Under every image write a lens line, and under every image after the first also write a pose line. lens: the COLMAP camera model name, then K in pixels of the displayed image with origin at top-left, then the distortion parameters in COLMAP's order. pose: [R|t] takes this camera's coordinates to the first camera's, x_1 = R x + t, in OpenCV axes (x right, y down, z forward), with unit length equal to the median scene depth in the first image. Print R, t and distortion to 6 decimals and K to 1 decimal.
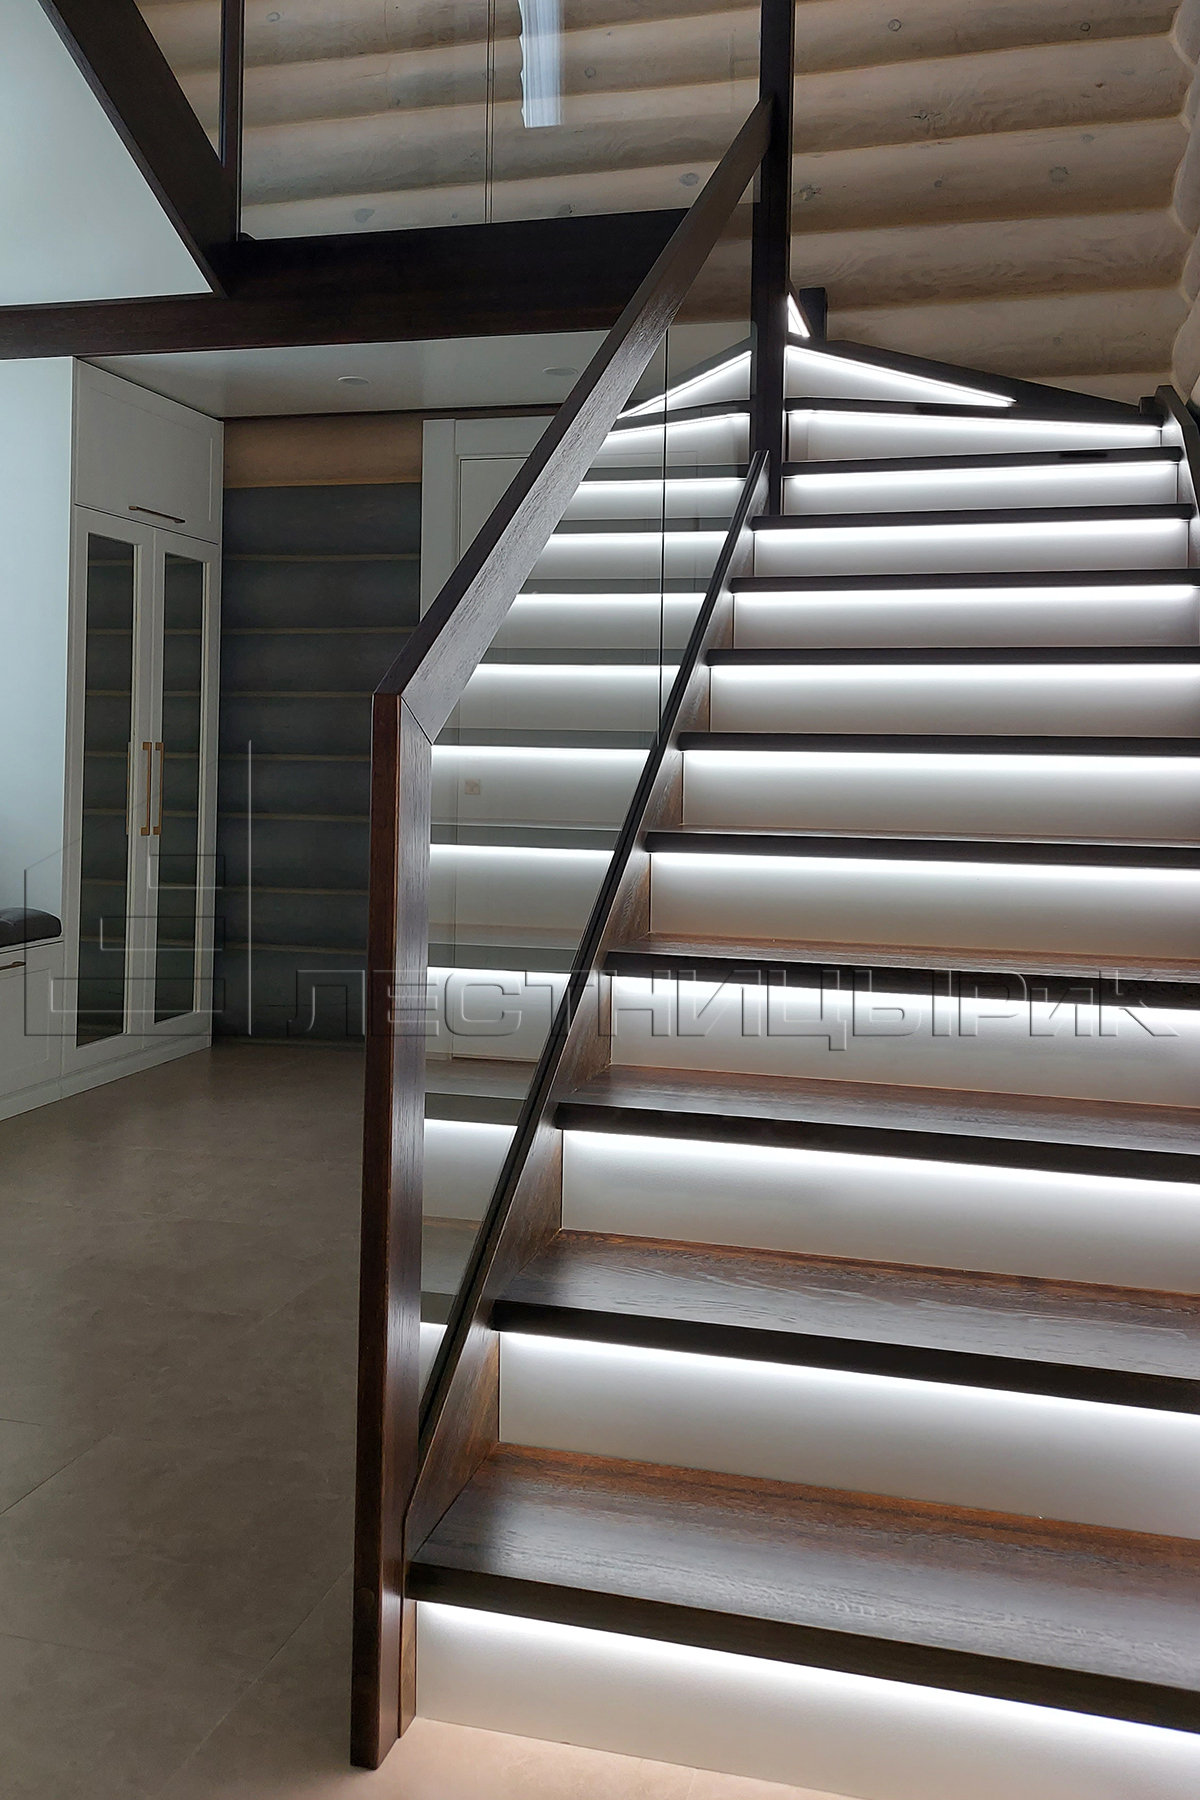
lens RADIAL K [[1585.7, 0, 524.2], [0, 1585.7, 734.5], [0, 0, 1]] dist [0.065924, -0.070039]
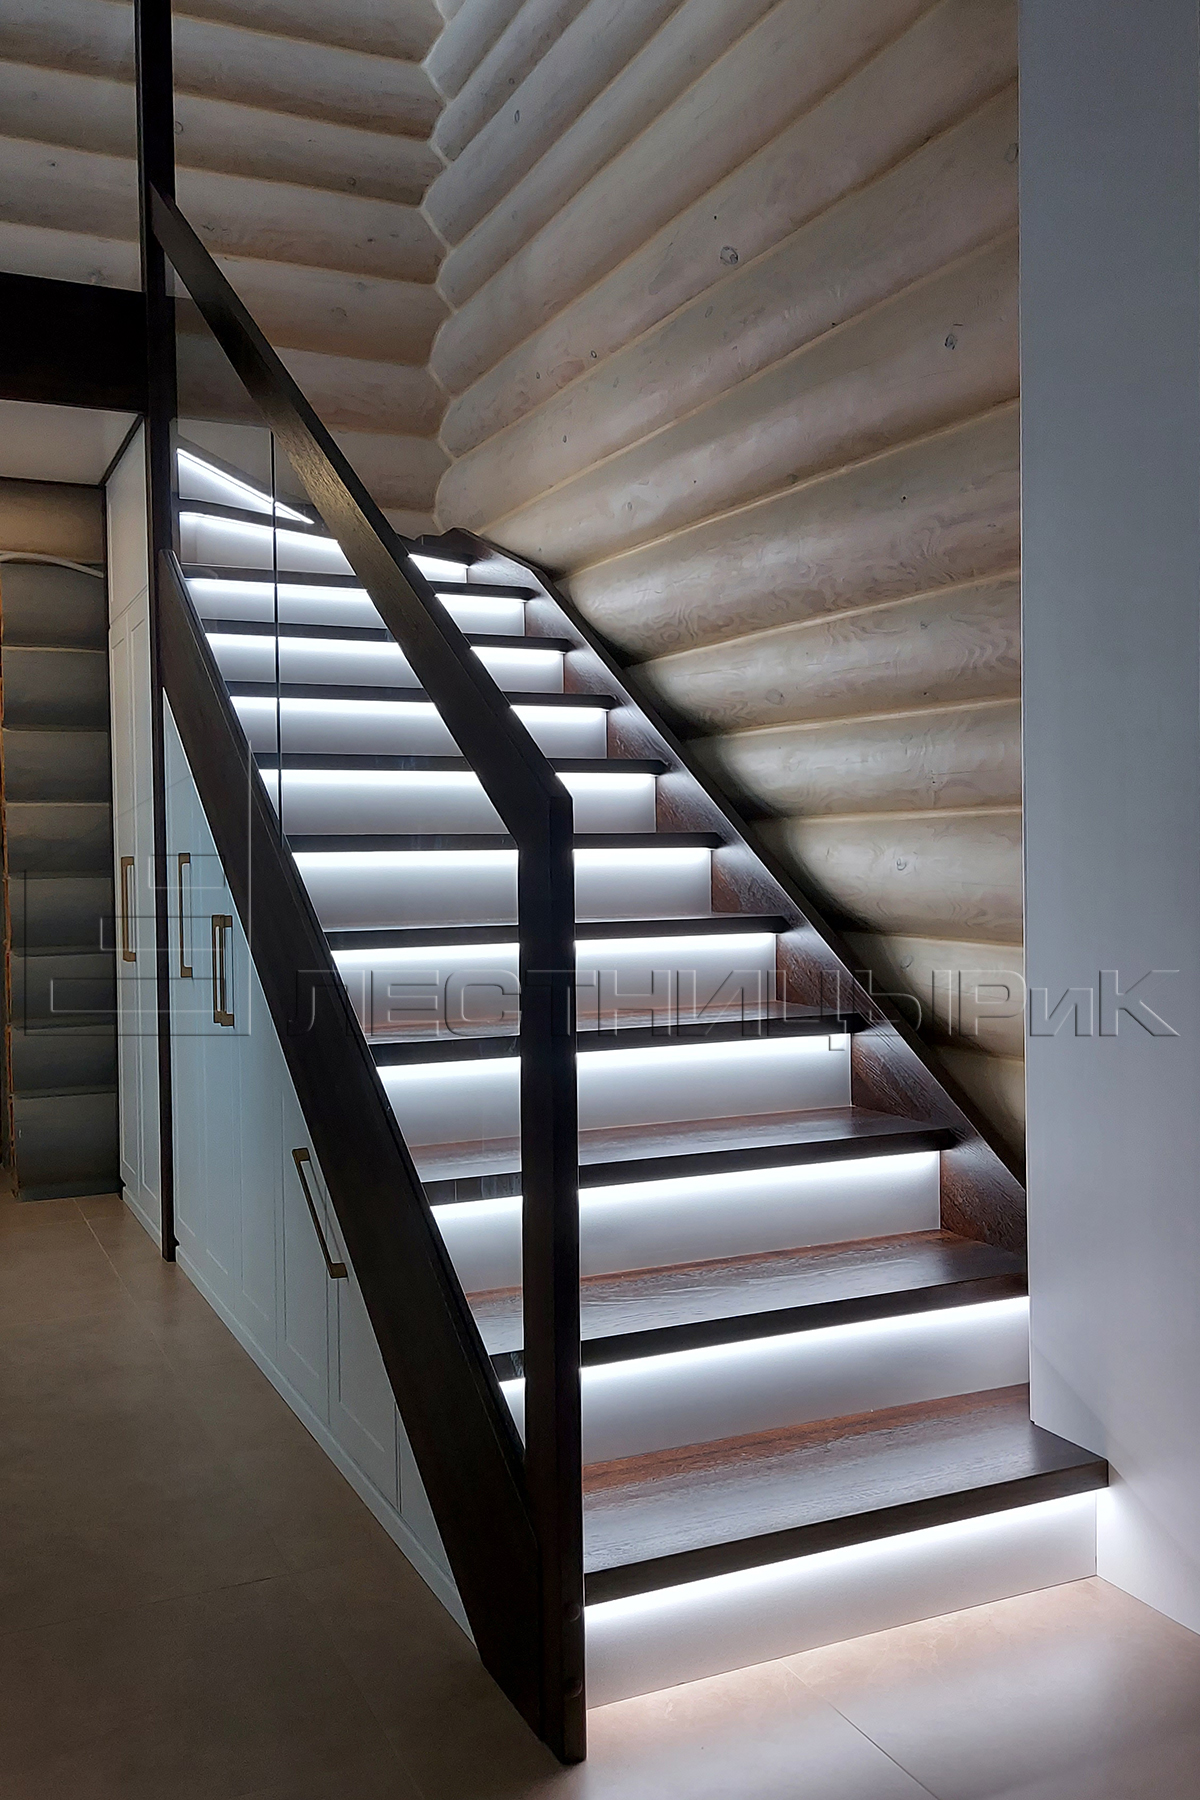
lens RADIAL K [[1585.7, 0, 604.6], [0, 1585.7, 911.3], [0, 0, 1]] dist [0.065924, -0.070039]
pose [[0.756337, -0.046687, 0.652514, -0.625442], [0.014635, 0.998408, 0.054472, -0.007701], [-0.654018, -0.031650, 0.755816, 0.128681]]
